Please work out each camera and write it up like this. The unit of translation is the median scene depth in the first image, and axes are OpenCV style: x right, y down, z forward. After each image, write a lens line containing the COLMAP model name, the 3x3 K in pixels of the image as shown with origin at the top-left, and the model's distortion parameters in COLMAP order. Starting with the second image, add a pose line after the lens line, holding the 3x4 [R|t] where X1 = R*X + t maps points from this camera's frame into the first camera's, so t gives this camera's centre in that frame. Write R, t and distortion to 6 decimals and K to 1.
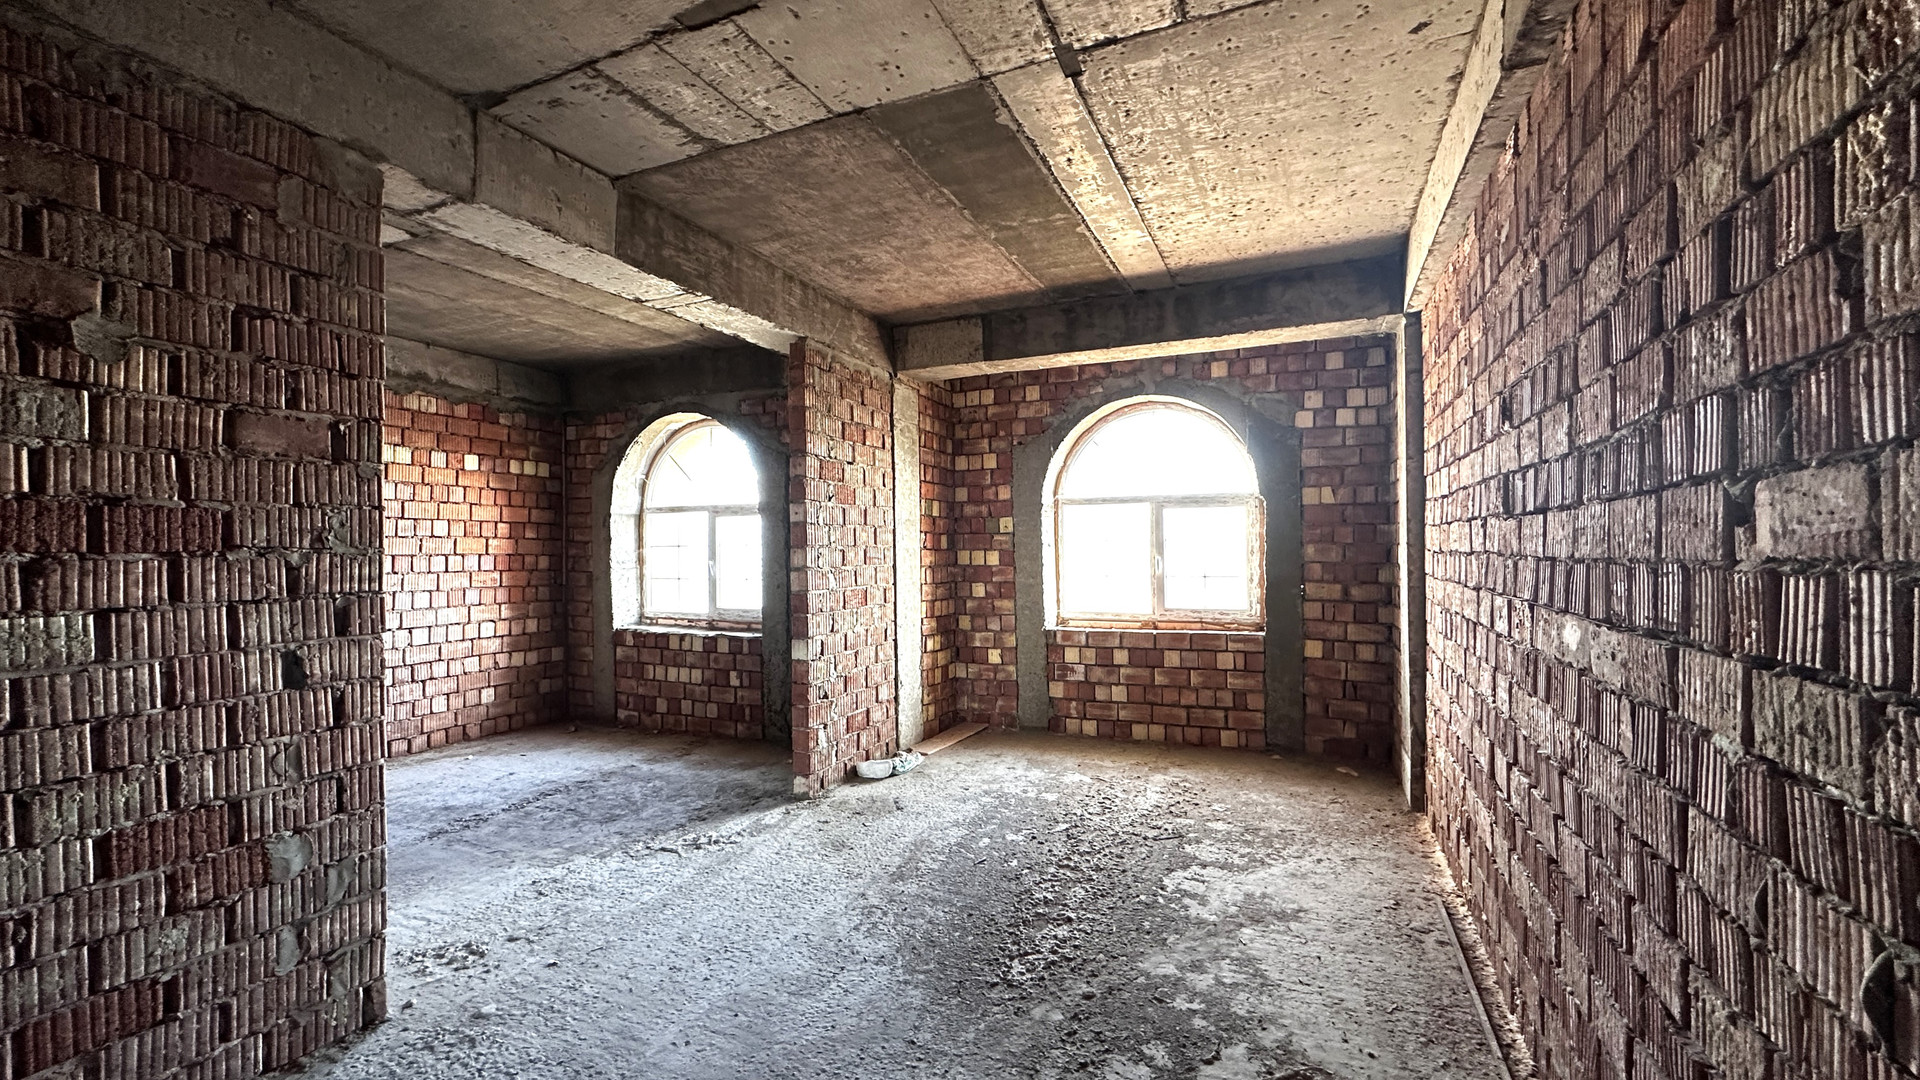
lens RADIAL K [[787.4, 0, 964.9], [0, 787.4, 545.0], [0, 0, 1]] dist [0.000961, 0.000284]
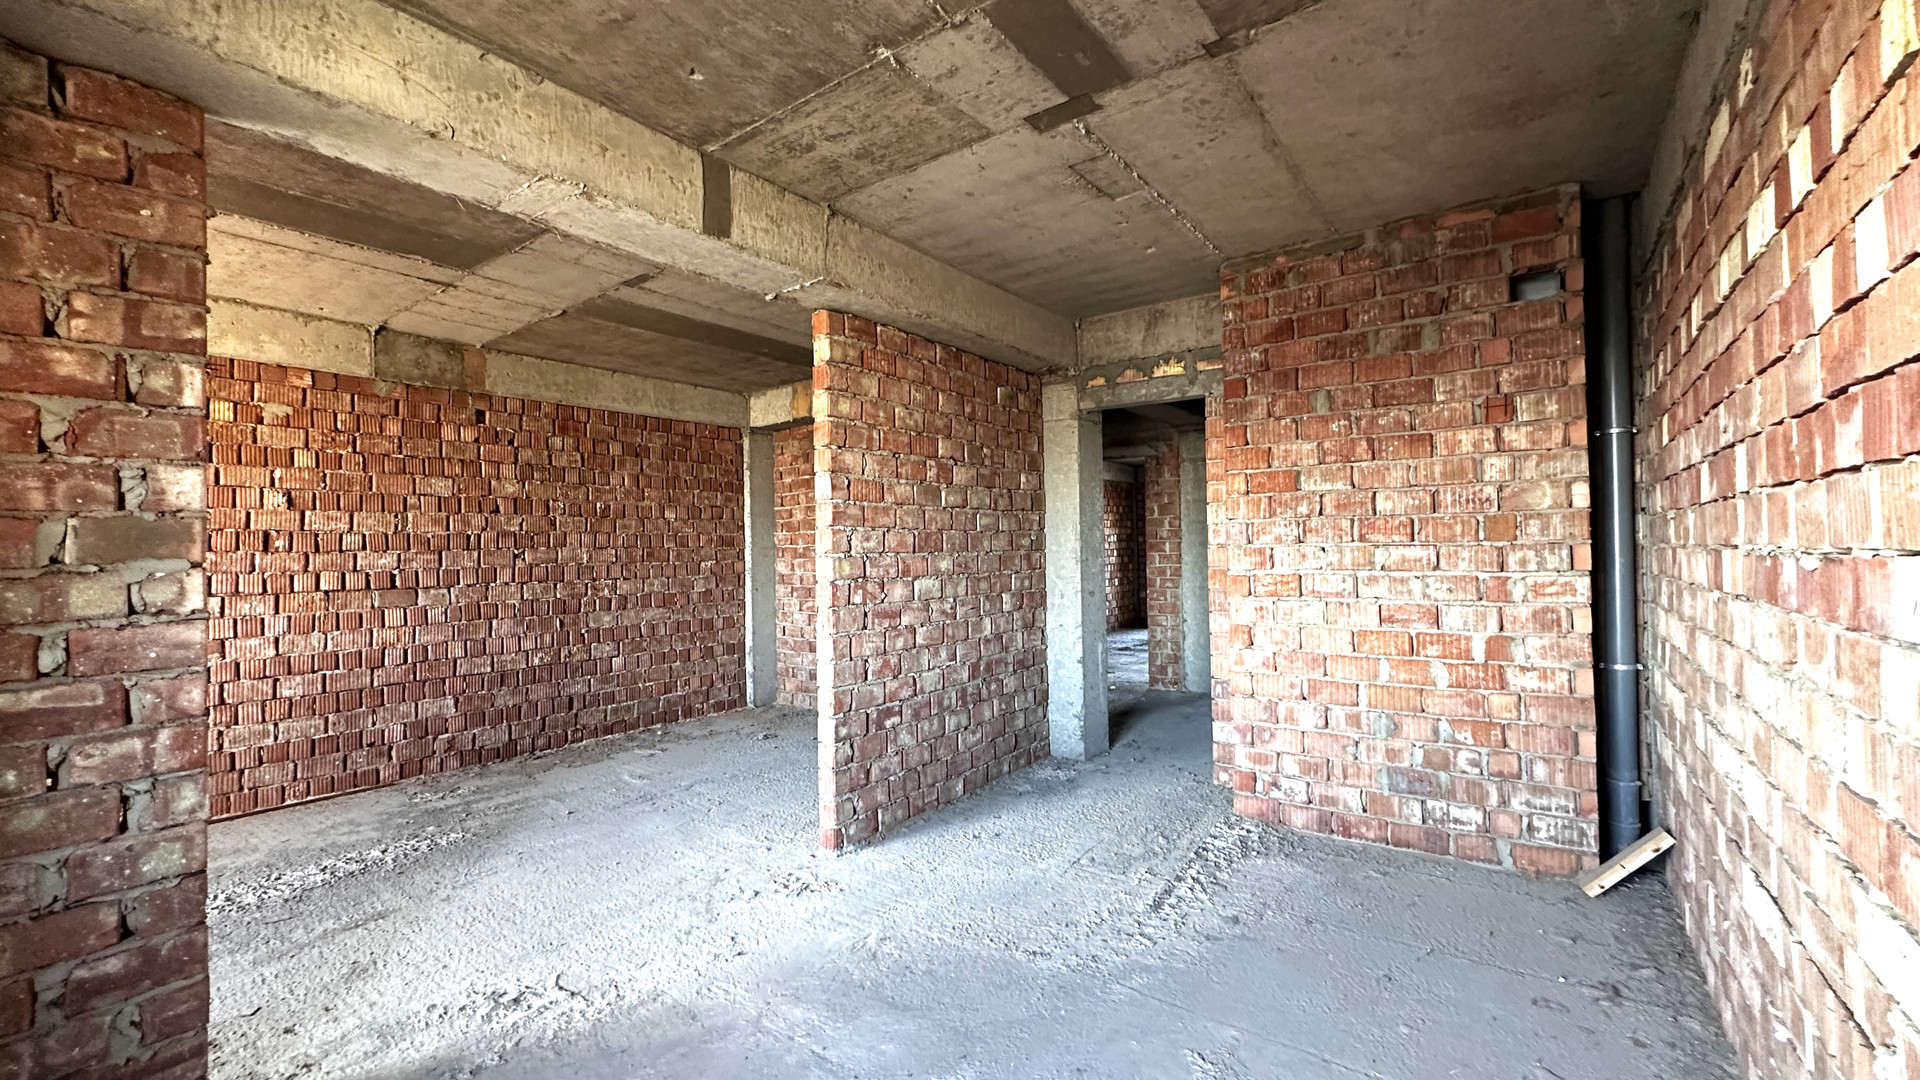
lens RADIAL K [[787.4, 0, 956.1], [0, 787.4, 545.2], [0, 0, 1]] dist [0.000961, 0.000284]
pose [[-0.975983, 0.025517, 0.216346, -2.399487], [0.023467, 0.999652, -0.012041, 0.021708], [-0.216578, -0.006675, -0.976242, 4.403653]]
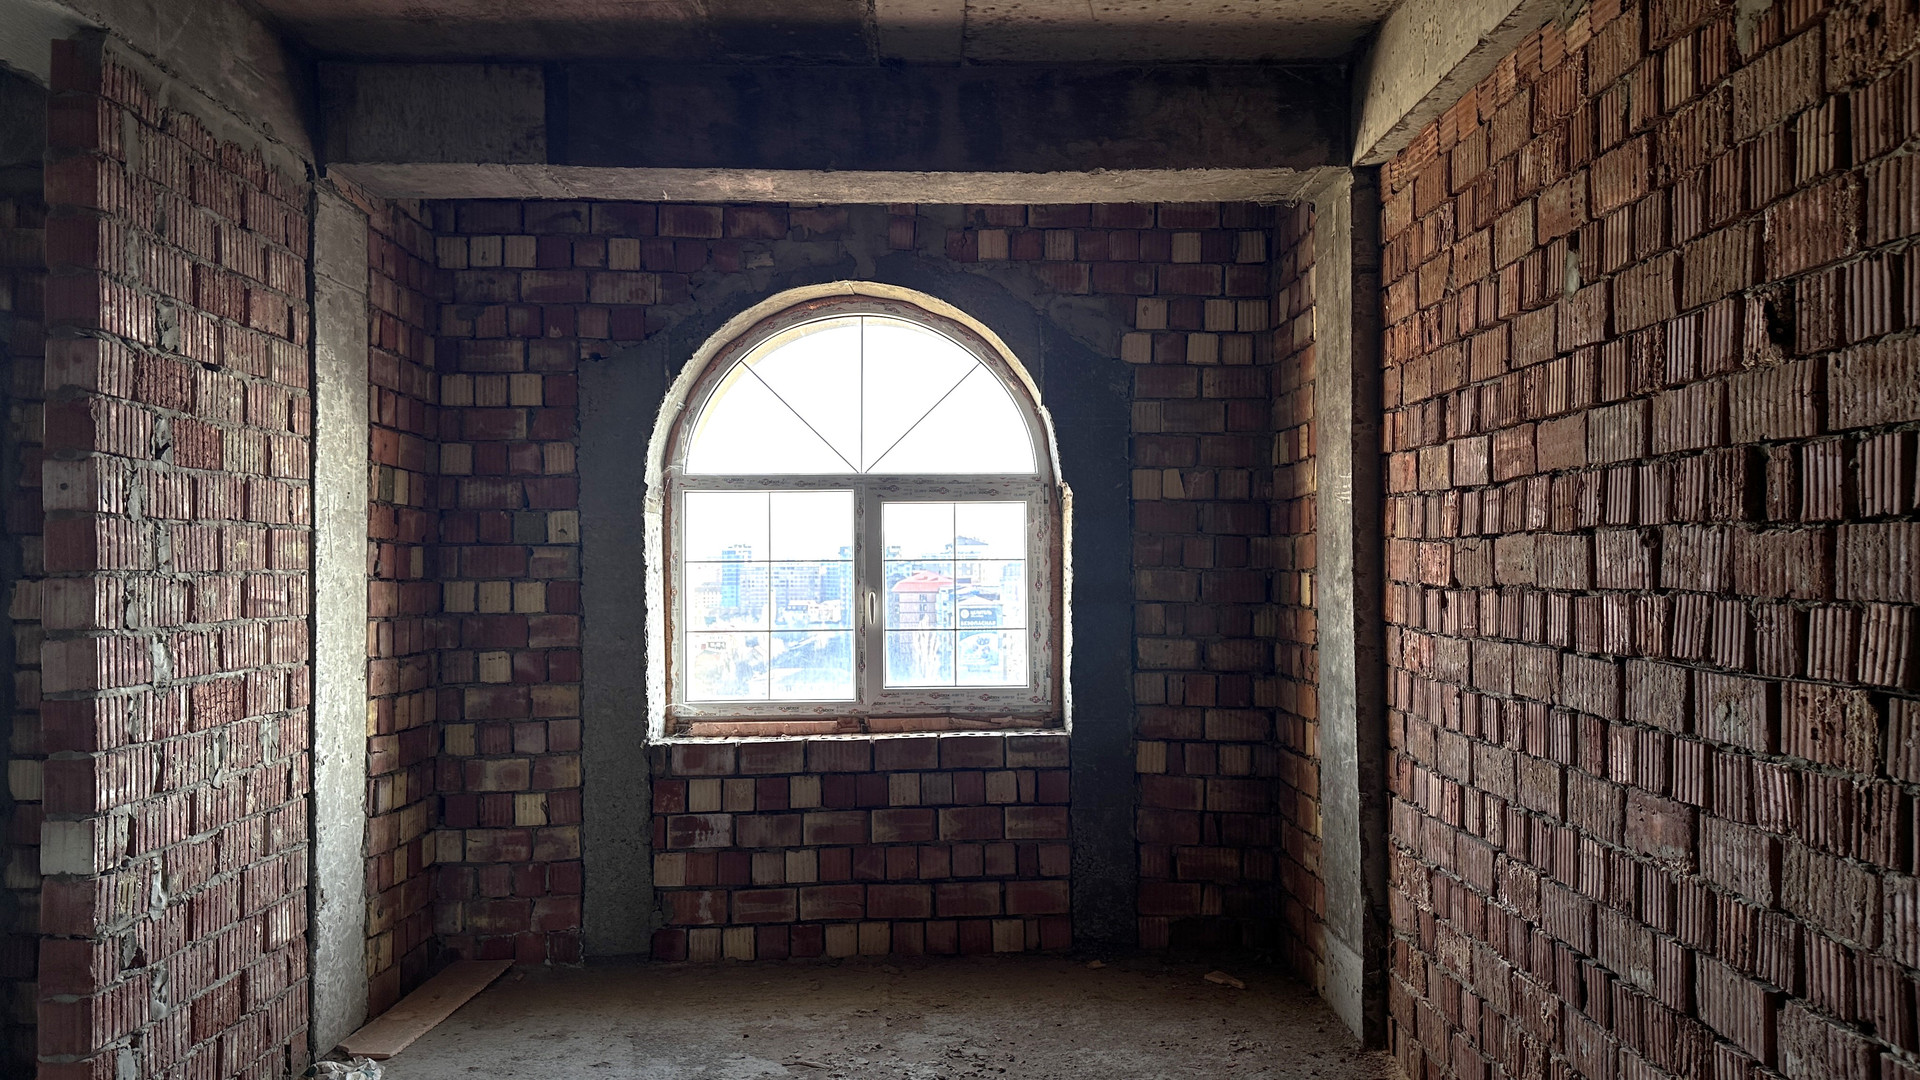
lens RADIAL K [[1381.9, 0, 982.0], [0, 1381.9, 531.4], [0, 0, 1]] dist [0.106969, -0.057764]
pose [[0.905517, 0.015029, 0.424044, -0.083790], [-0.004183, 0.999640, -0.026498, -0.001788], [-0.424290, 0.022221, 0.905254, 0.153336]]
